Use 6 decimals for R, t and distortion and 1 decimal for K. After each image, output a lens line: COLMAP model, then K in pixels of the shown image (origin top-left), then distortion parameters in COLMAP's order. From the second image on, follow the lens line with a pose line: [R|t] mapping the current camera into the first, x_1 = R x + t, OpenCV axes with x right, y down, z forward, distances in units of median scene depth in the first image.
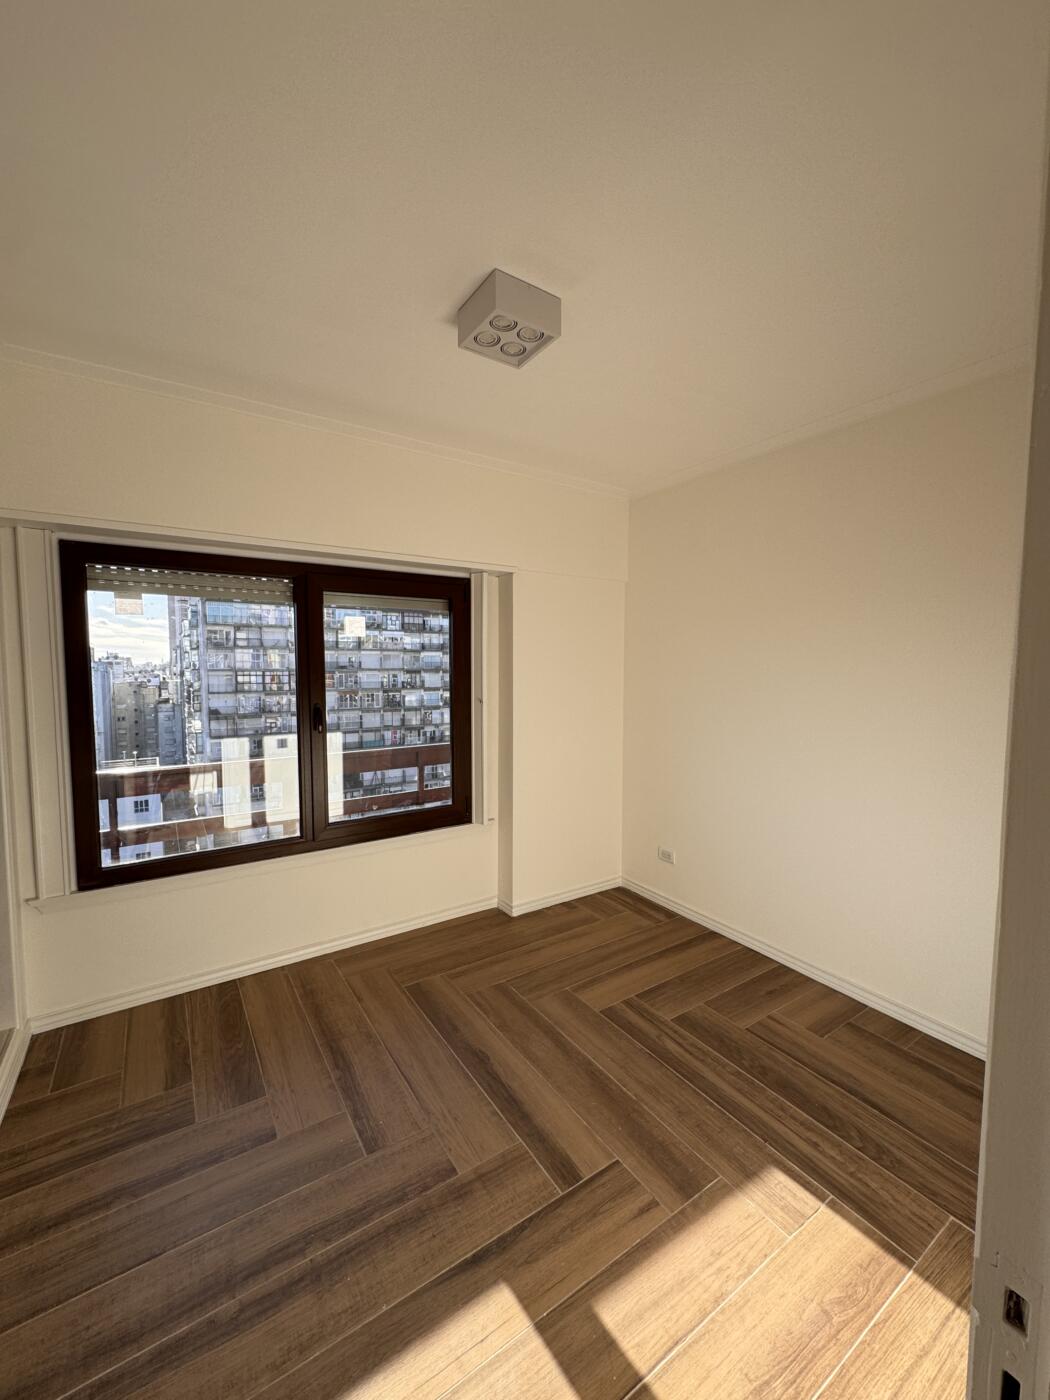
lens RADIAL K [[559.2, 0, 520.3], [0, 559.2, 706.5], [0, 0, 1]] dist [-0.000585, -0.000010]
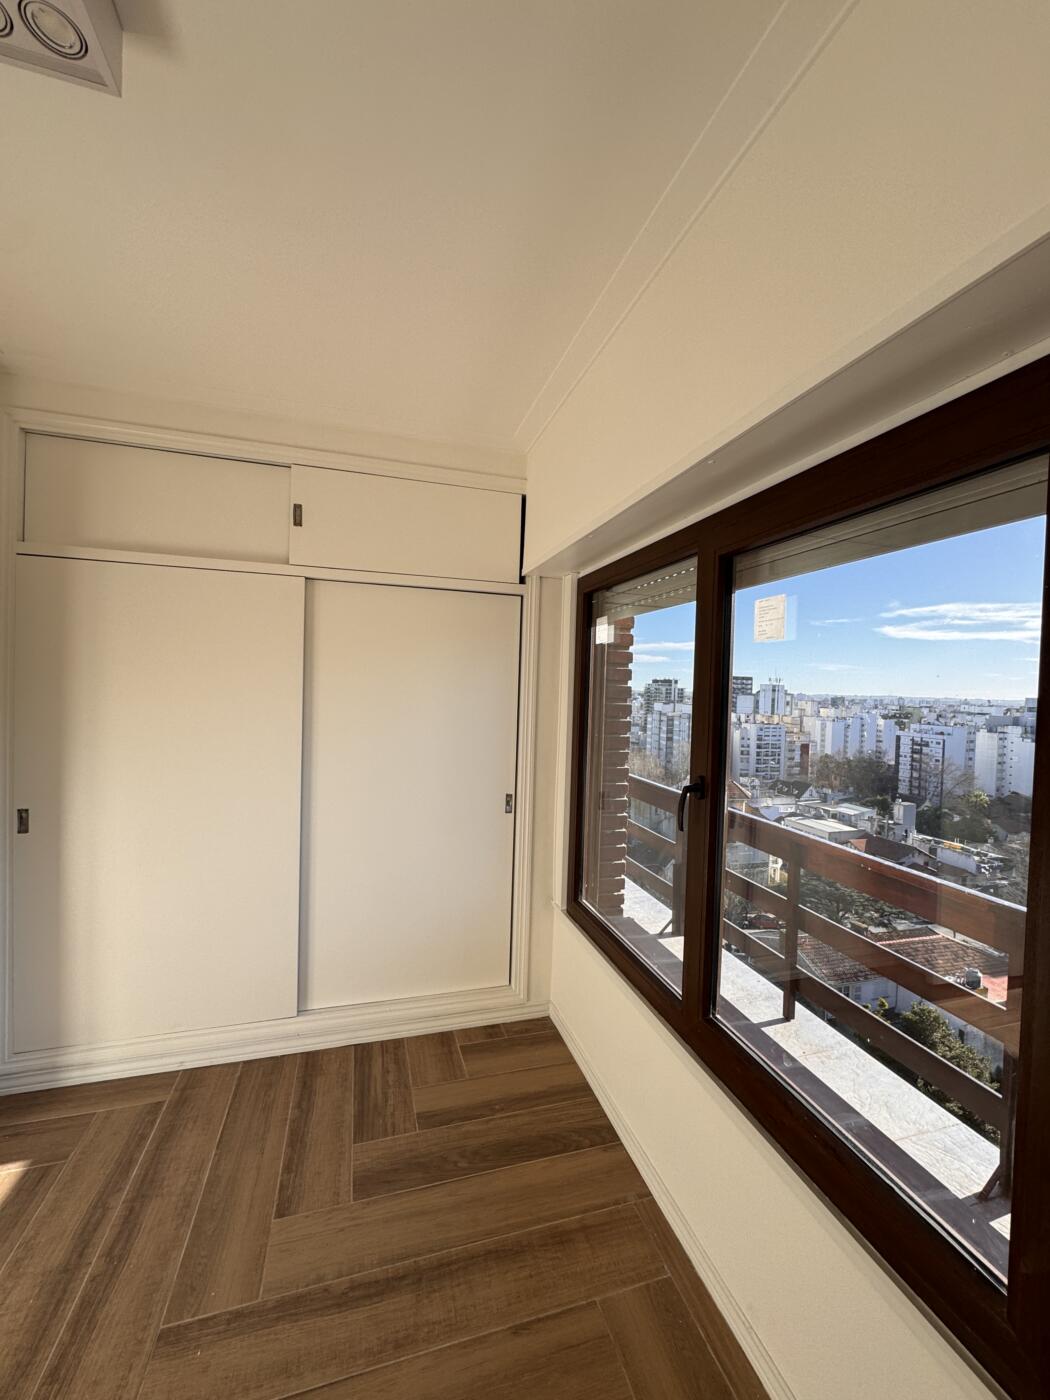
lens RADIAL K [[560.4, 0, 527.3], [0, 560.4, 702.4], [0, 0, 1]] dist [0.000937, 0.000558]
pose [[-0.281256, 0.012404, -0.959553, 0.320498], [-0.098337, 0.994280, 0.041677, -0.132838], [0.954581, 0.106082, -0.278427, 1.651458]]
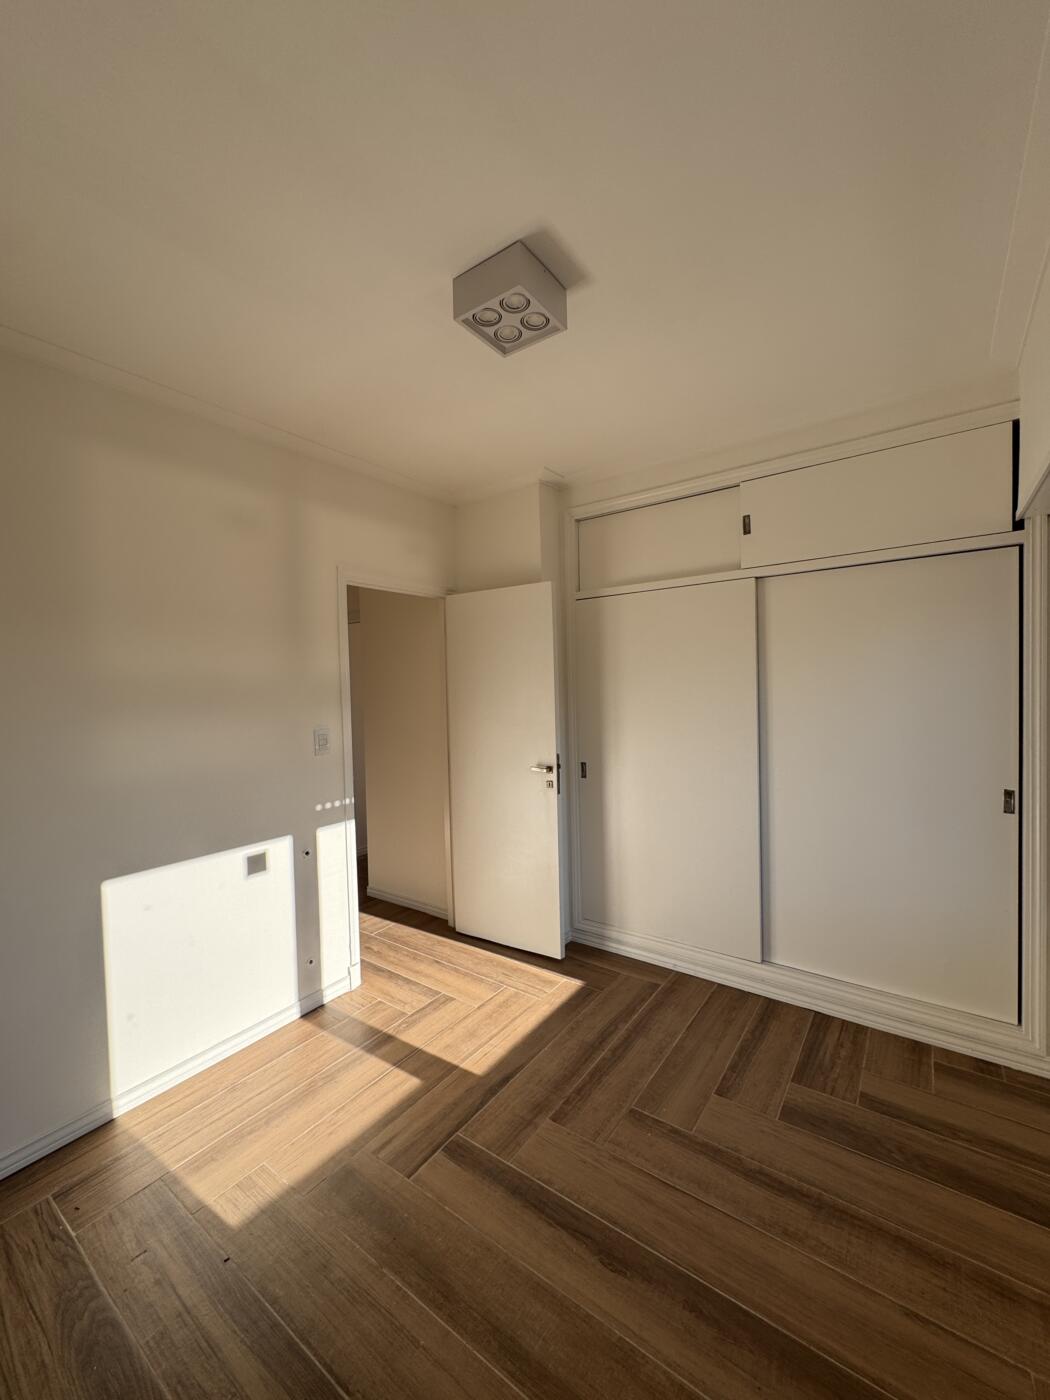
lens RADIAL K [[560.4, 0, 527.3], [0, 560.4, 702.4], [0, 0, 1]] dist [0.000937, 0.000558]
pose [[-0.931968, 0.031165, -0.361198, 0.318194], [-0.003168, 0.995560, 0.094075, -0.124524], [0.362526, 0.088819, -0.927732, 1.965311]]
